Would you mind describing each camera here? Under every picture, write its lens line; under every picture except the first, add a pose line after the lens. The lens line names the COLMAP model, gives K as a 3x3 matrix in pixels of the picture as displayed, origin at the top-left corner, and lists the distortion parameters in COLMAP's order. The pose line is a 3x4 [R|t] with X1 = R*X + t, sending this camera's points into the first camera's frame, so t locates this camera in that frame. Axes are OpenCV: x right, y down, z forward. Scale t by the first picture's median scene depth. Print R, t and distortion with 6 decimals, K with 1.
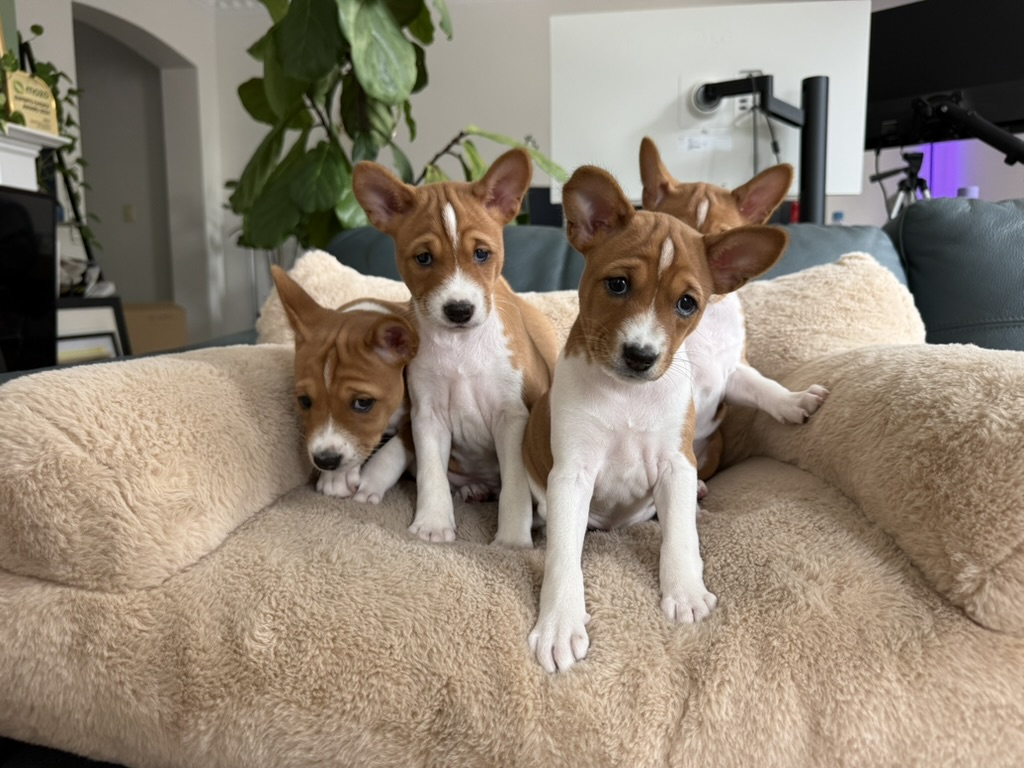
lens RADIAL K [[709.9, 0, 512.4], [0, 709.9, 390.2], [0, 0, 1]] dist [-0.028105, -0.006138]
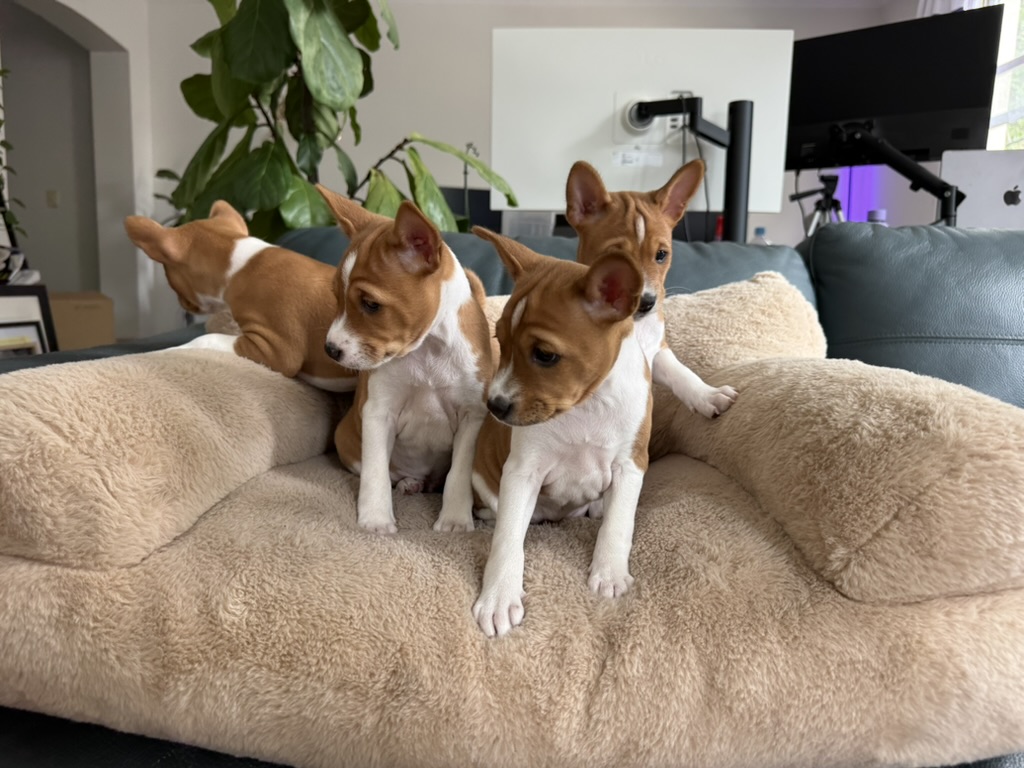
lens RADIAL K [[709.9, 0, 502.1], [0, 709.9, 392.2], [0, 0, 1]] dist [-0.028105, -0.006138]
pose [[0.996531, 0.019884, 0.080814, -0.023497], [-0.020300, 0.999785, 0.004328, -0.008691], [-0.080711, -0.005954, 0.996720, -0.130359]]
